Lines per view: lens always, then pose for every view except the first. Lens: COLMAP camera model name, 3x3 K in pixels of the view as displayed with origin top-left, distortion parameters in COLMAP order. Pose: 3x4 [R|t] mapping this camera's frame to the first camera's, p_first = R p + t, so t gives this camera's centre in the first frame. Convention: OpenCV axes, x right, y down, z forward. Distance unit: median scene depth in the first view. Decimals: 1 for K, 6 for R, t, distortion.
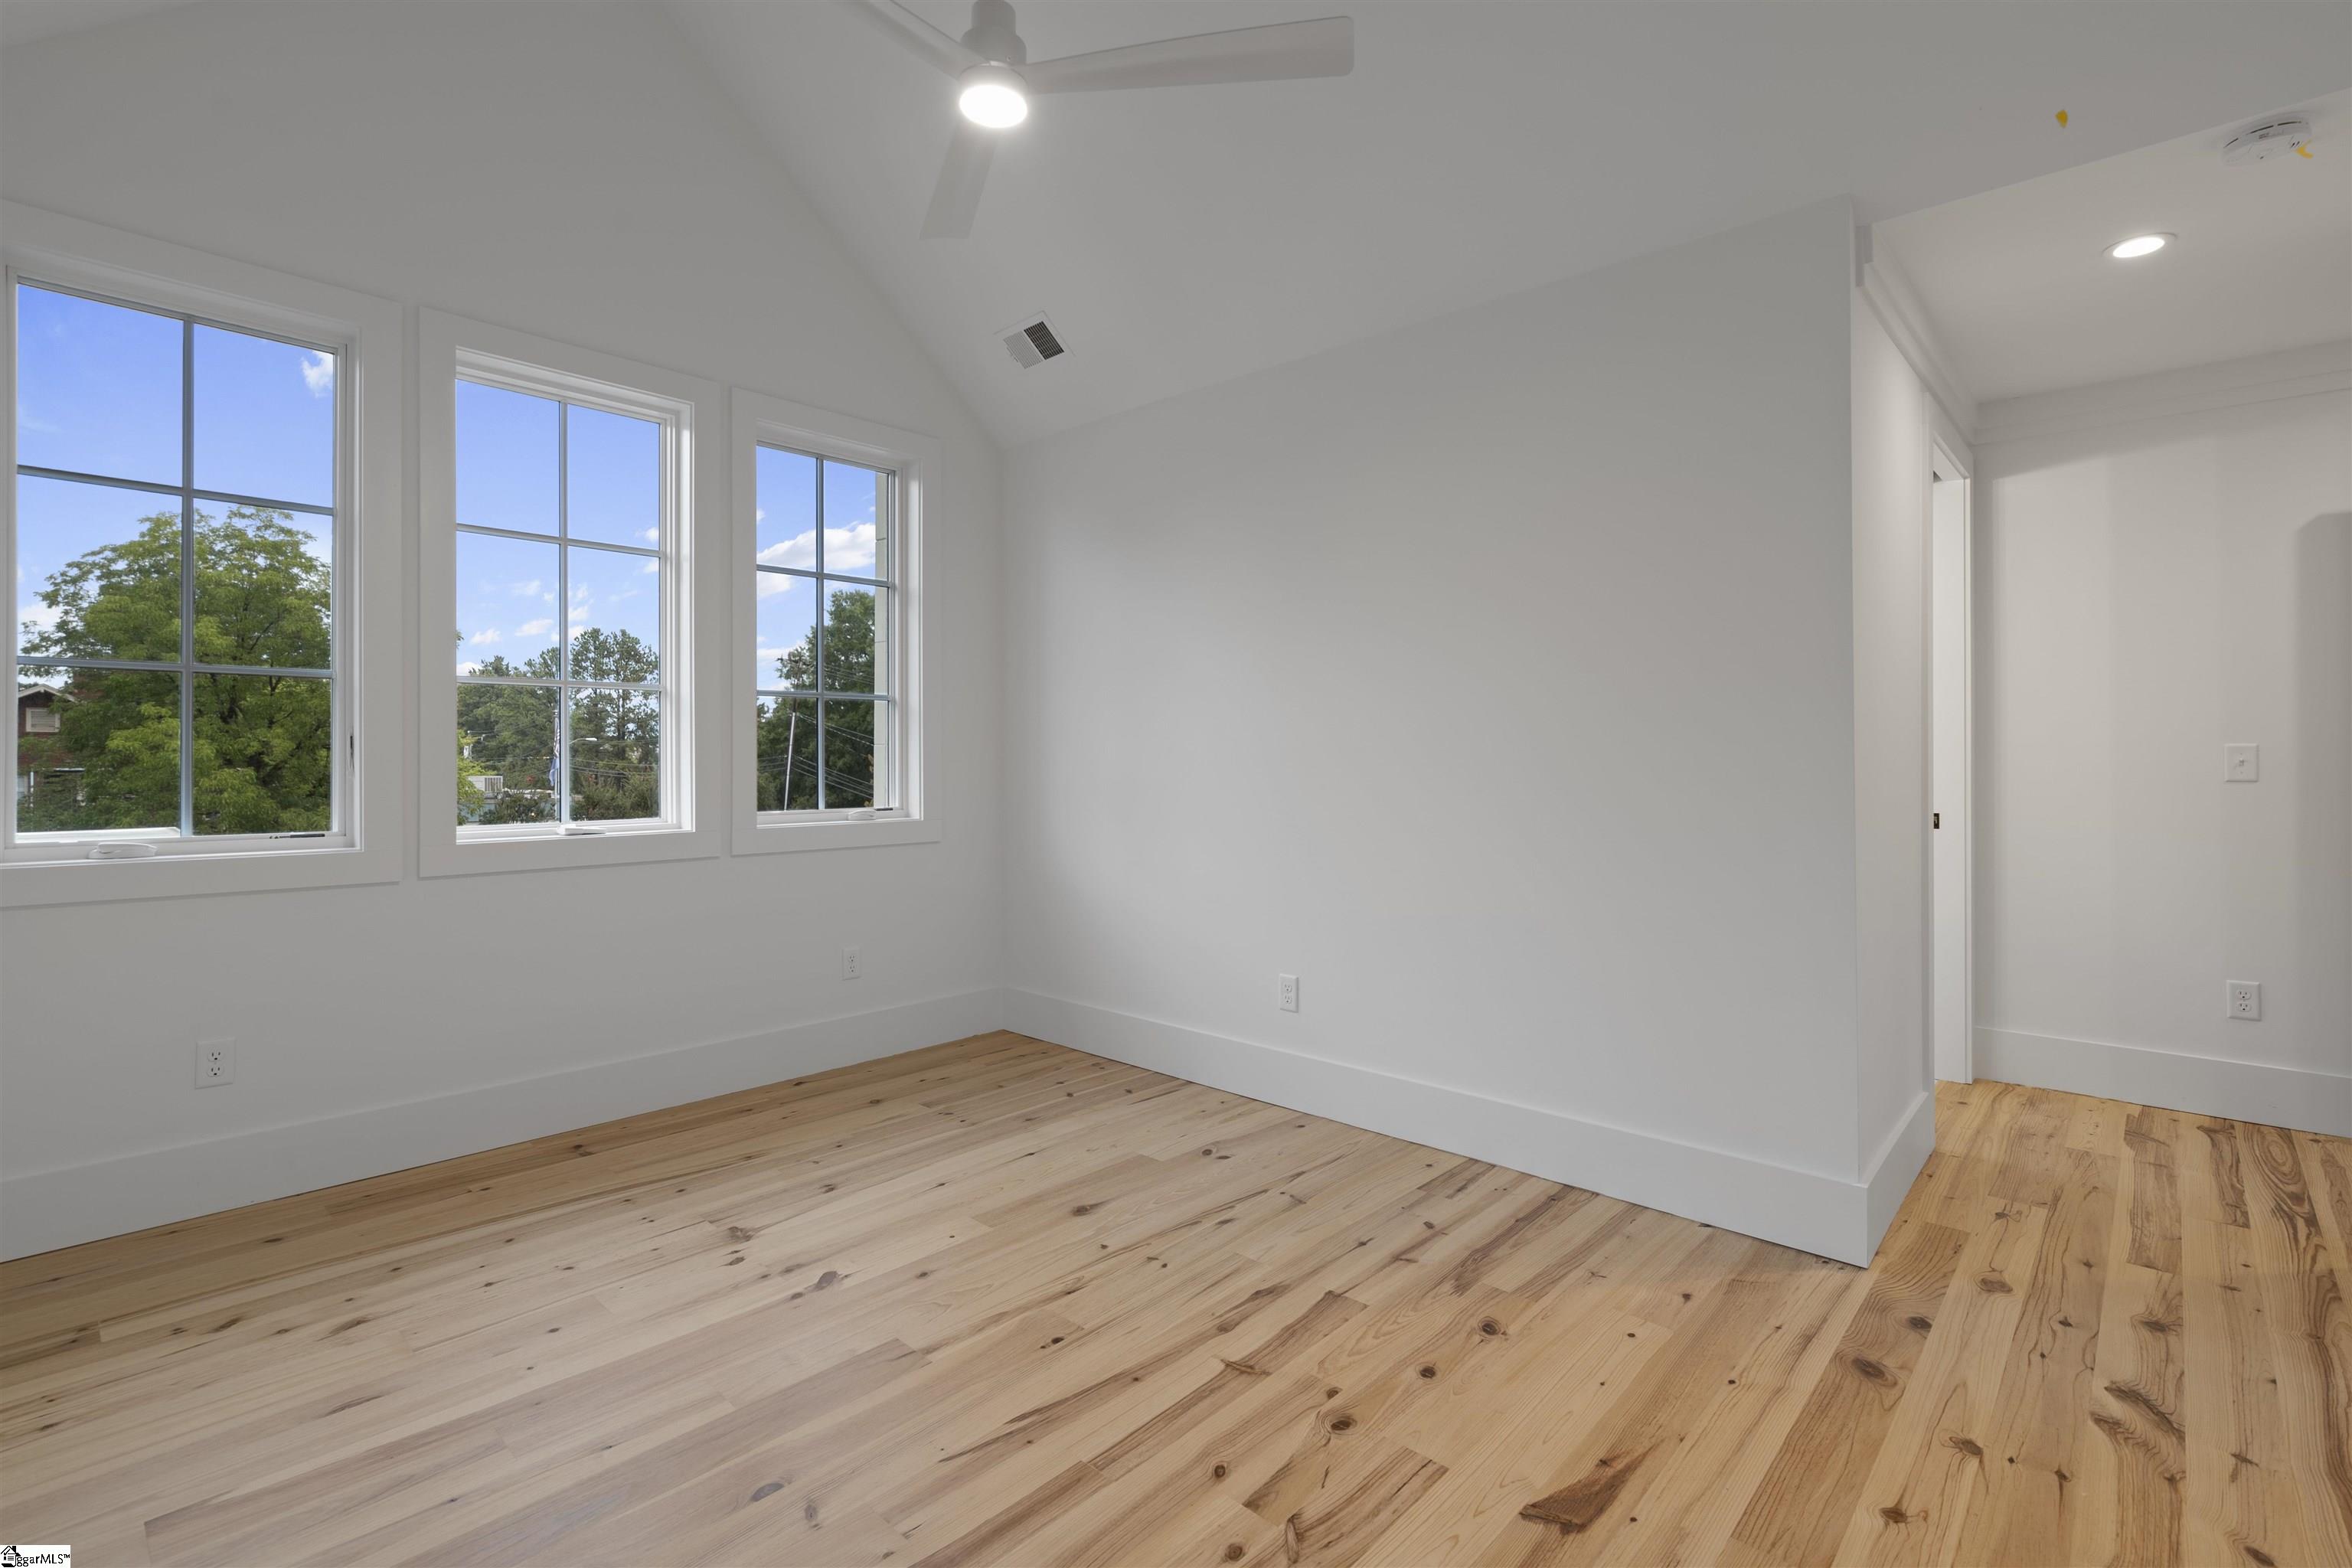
lens RADIAL K [[1073.2, 0, 1189.1], [0, 1073.2, 764.8], [0, 0, 1]] dist [0.000901, -0.000079]
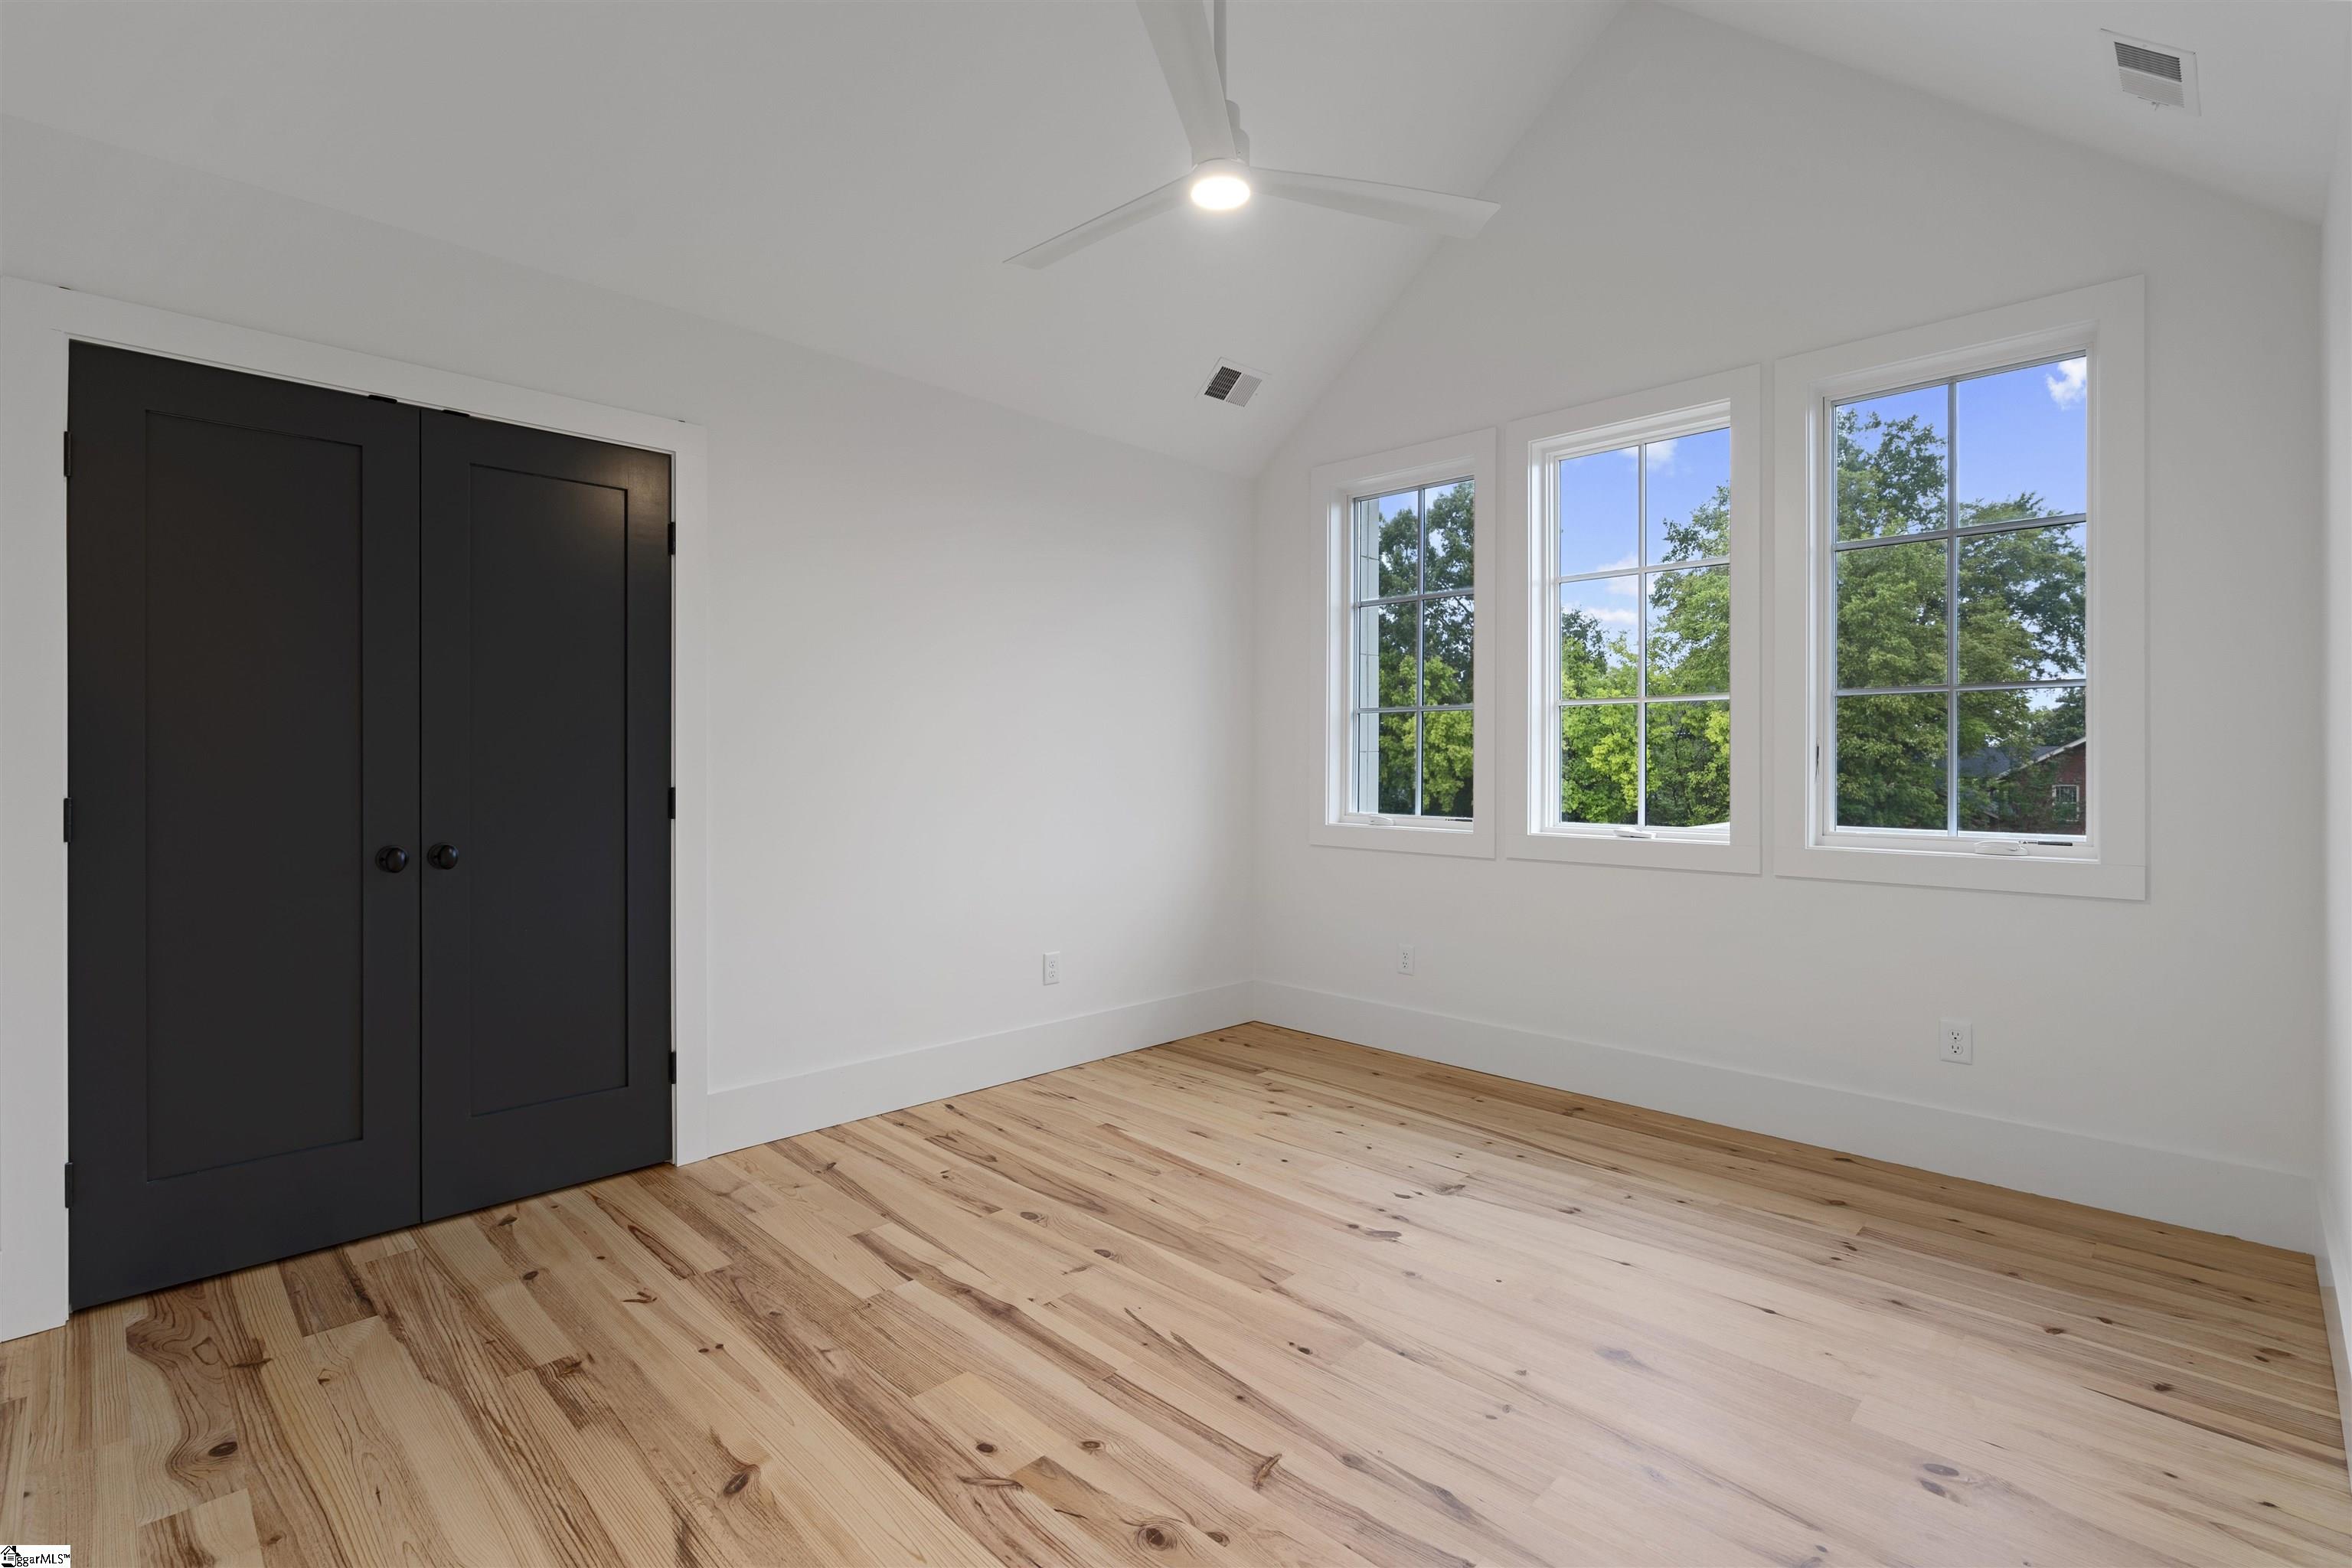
lens RADIAL K [[1073.2, 0, 1188.6], [0, 1073.2, 773.6], [0, 0, 1]] dist [0.000901, -0.000079]
pose [[-0.025313, 0.009001, -0.999639, 0.658335], [-0.009603, 0.999911, 0.009247, -0.011971], [0.999633, 0.009833, -0.025224, 0.676529]]
